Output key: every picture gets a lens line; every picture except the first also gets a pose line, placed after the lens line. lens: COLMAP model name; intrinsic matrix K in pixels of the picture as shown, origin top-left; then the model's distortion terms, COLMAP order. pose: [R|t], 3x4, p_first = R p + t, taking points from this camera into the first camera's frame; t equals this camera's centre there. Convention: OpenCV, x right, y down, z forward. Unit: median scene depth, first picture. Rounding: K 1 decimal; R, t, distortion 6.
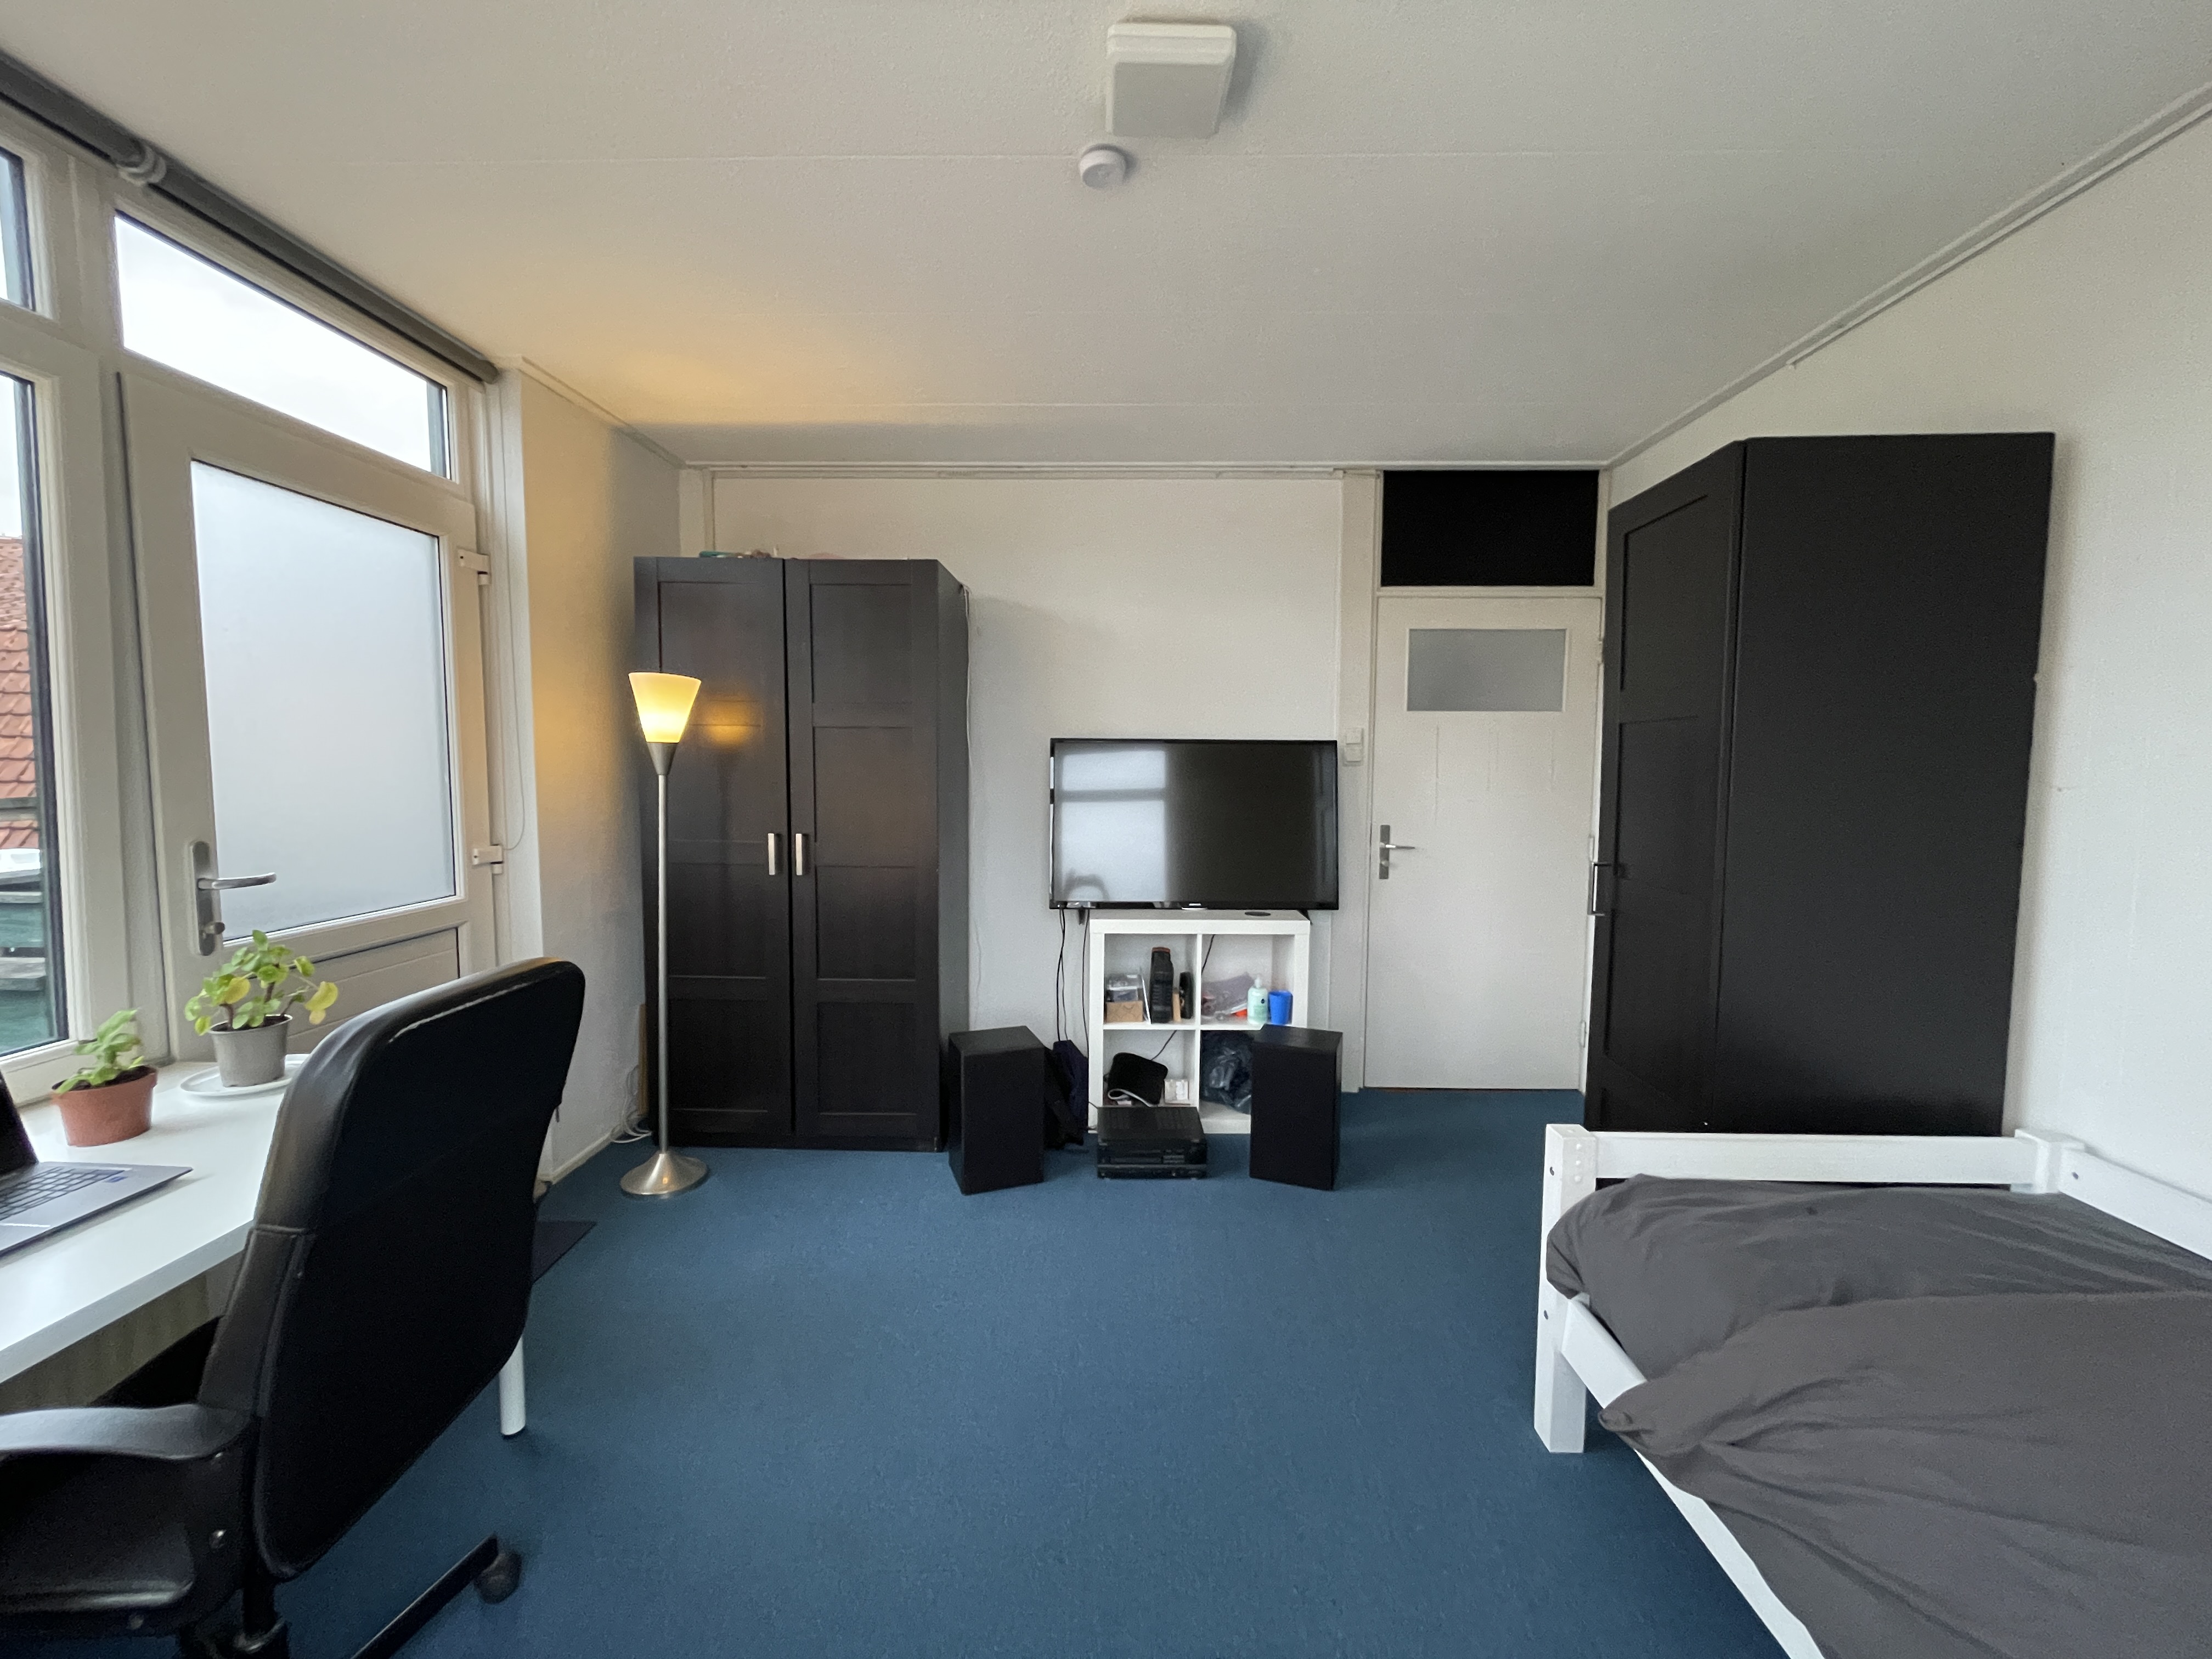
lens RADIAL K [[893.4, 0, 1105.8], [0, 893.4, 824.1], [0, 0, 1]] dist [0.001528, -0.000210]
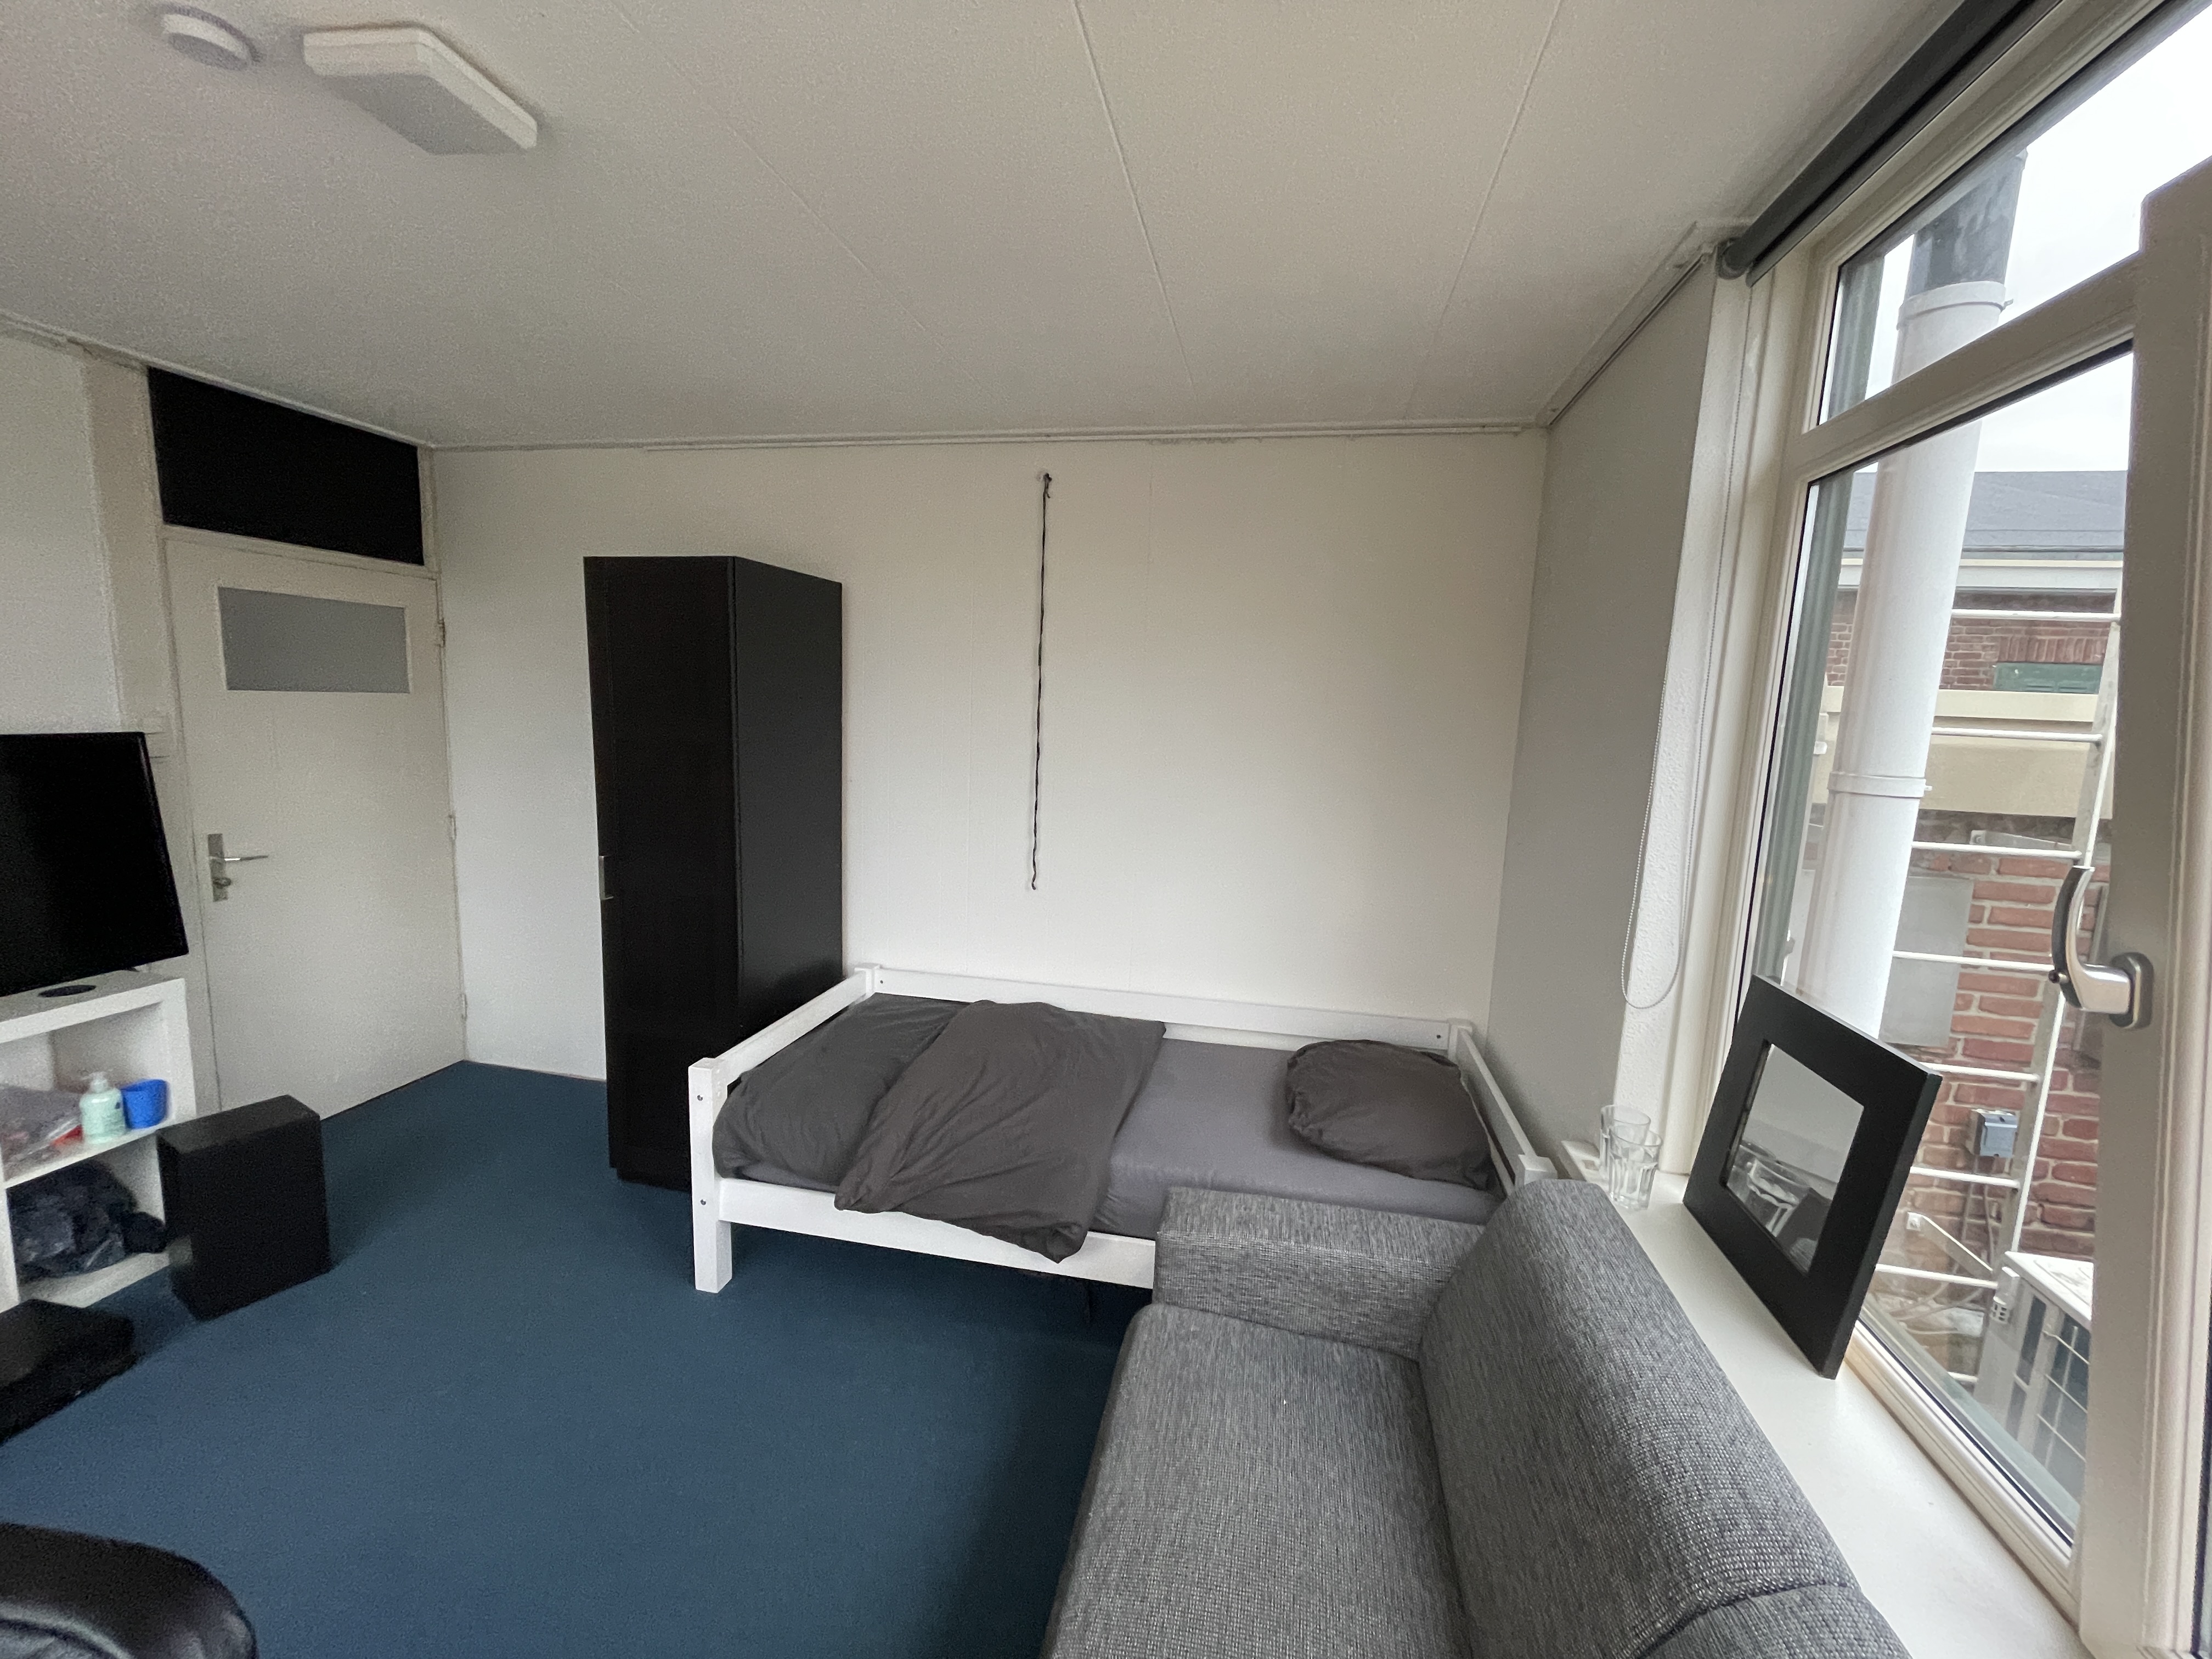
lens RADIAL K [[893.4, 0, 1105.8], [0, 893.4, 824.1], [0, 0, 1]] dist [0.001528, -0.000210]
pose [[0.189881, -0.129026, 0.973292, -0.377453], [0.034661, 0.991590, 0.124689, -0.097127], [-0.981195, 0.010060, 0.192756, 0.085269]]
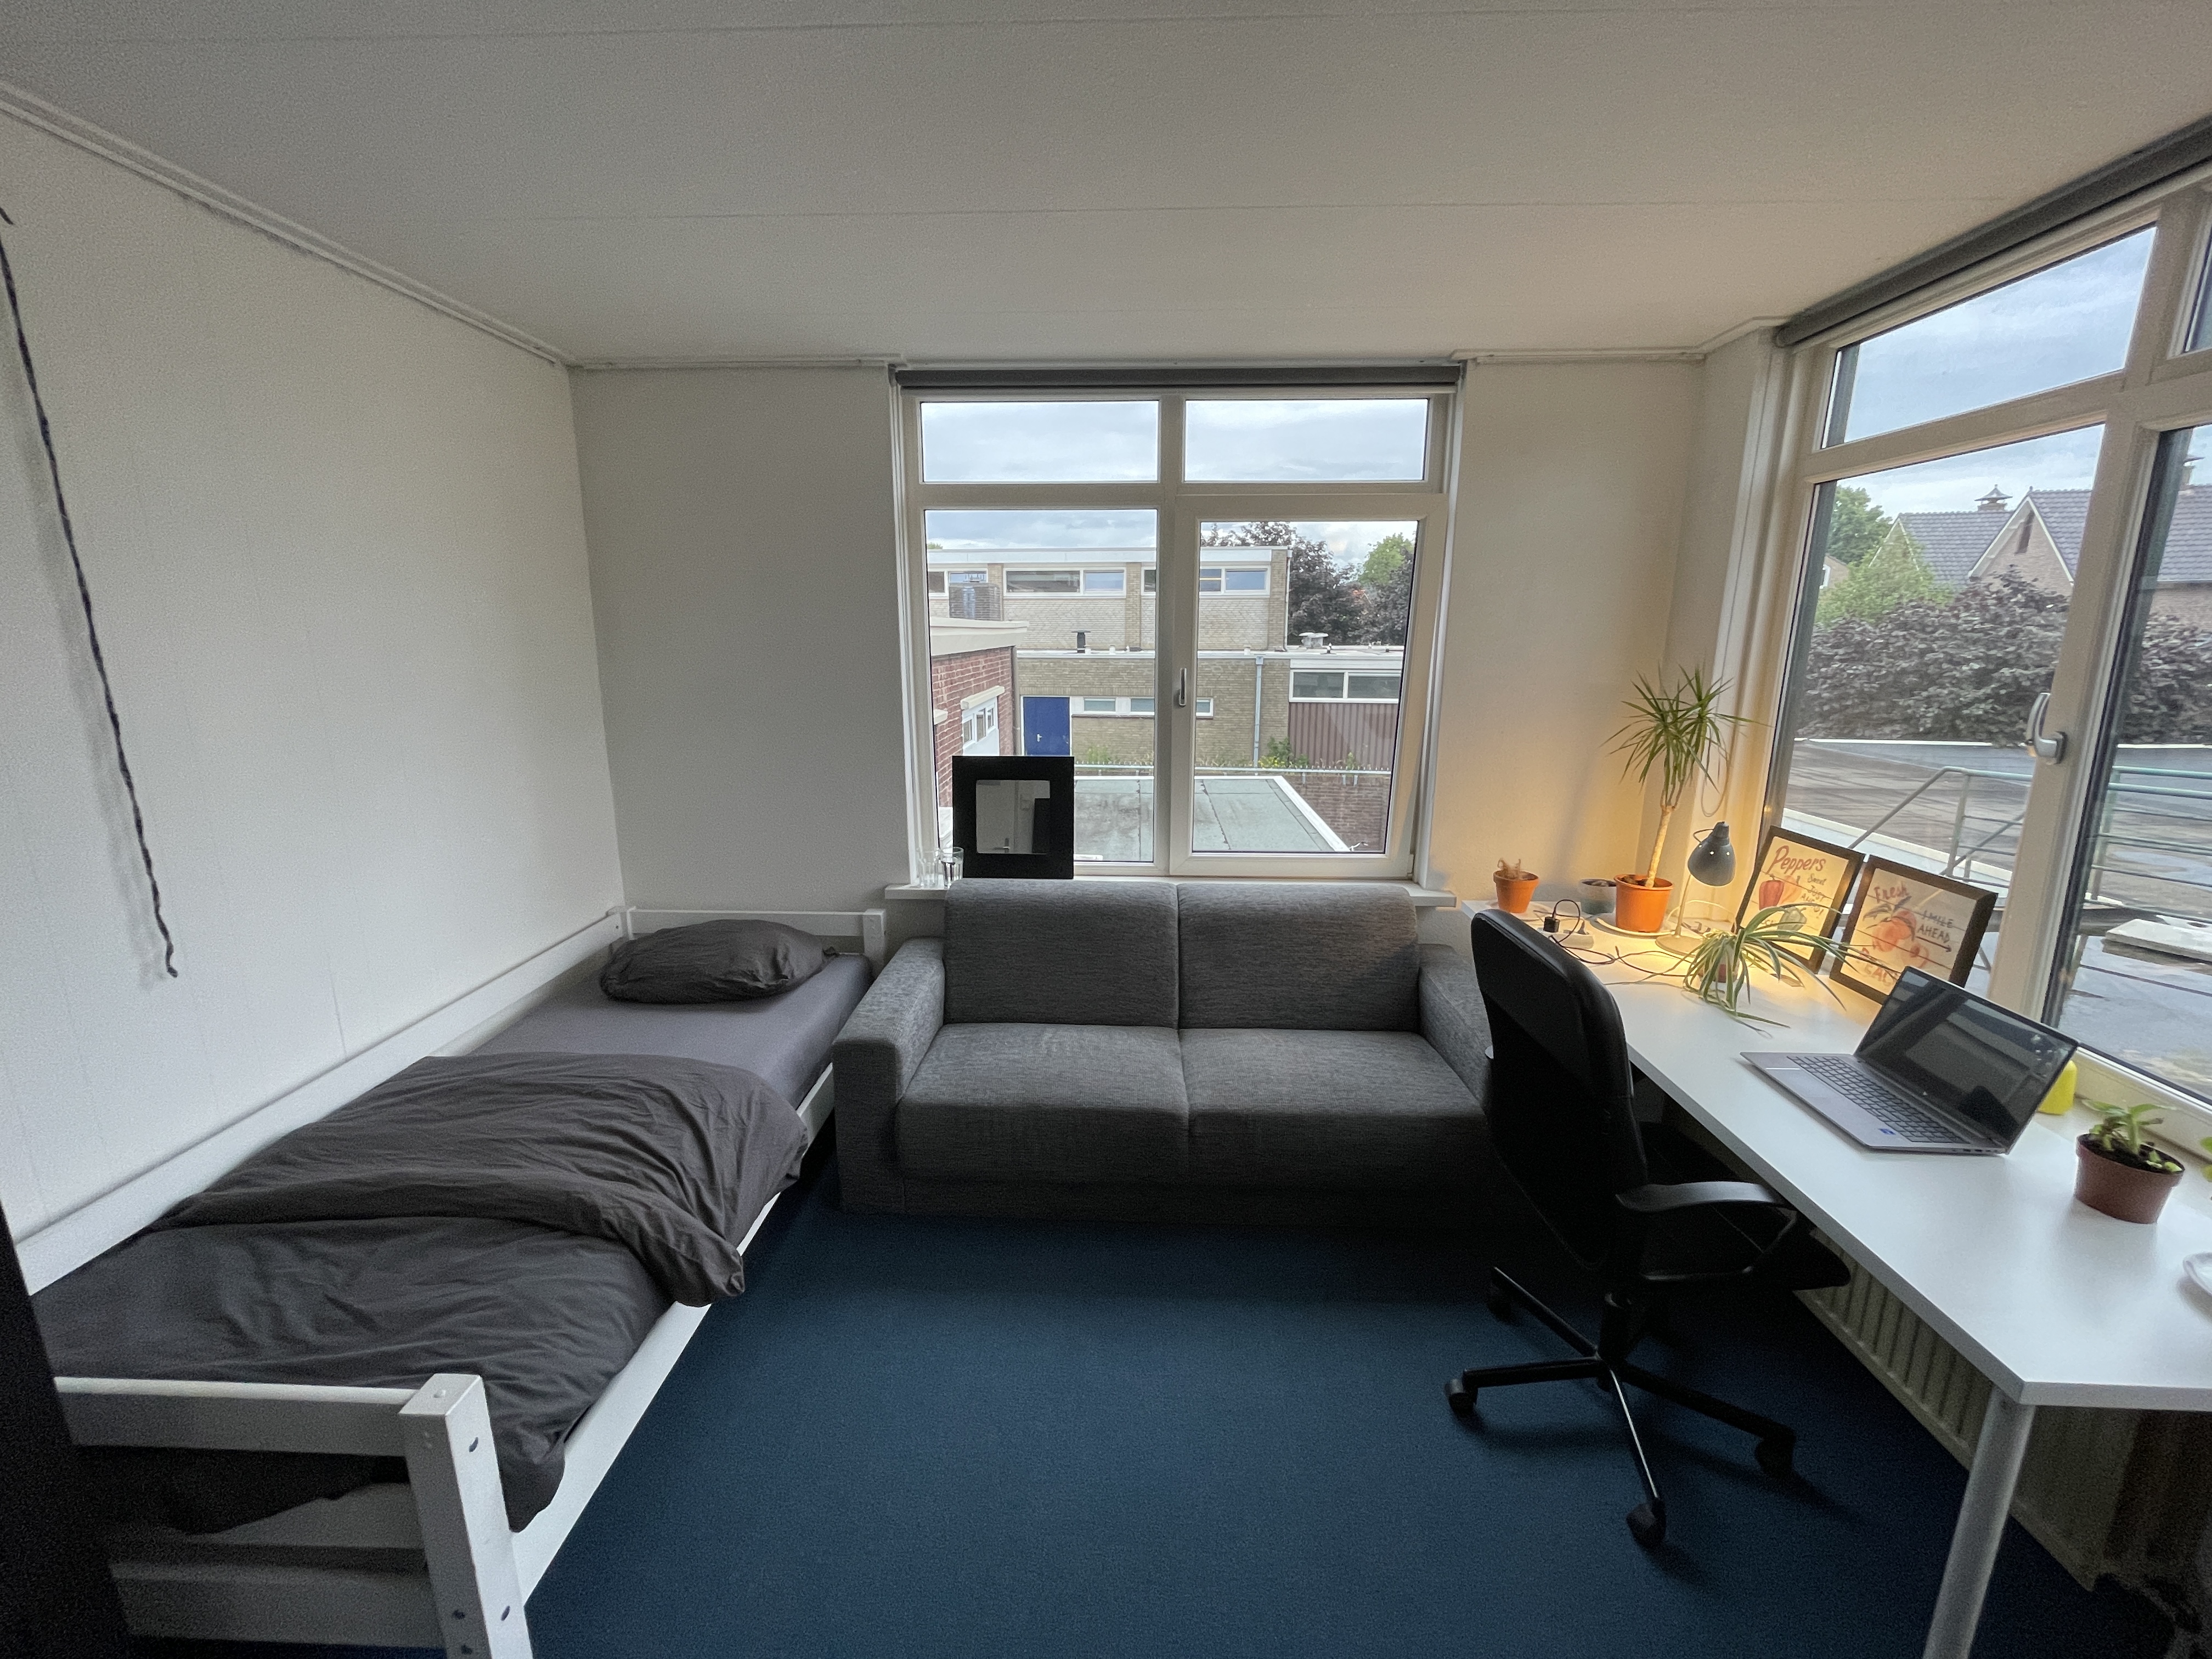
lens RADIAL K [[893.4, 0, 1105.8], [0, 893.4, 824.1], [0, 0, 1]] dist [0.001528, -0.000210]
pose [[-0.999720, -0.012758, 0.019922, 0.010569], [-0.006640, 0.959591, 0.281319, -0.160360], [-0.022706, 0.281108, -0.959407, 0.920020]]
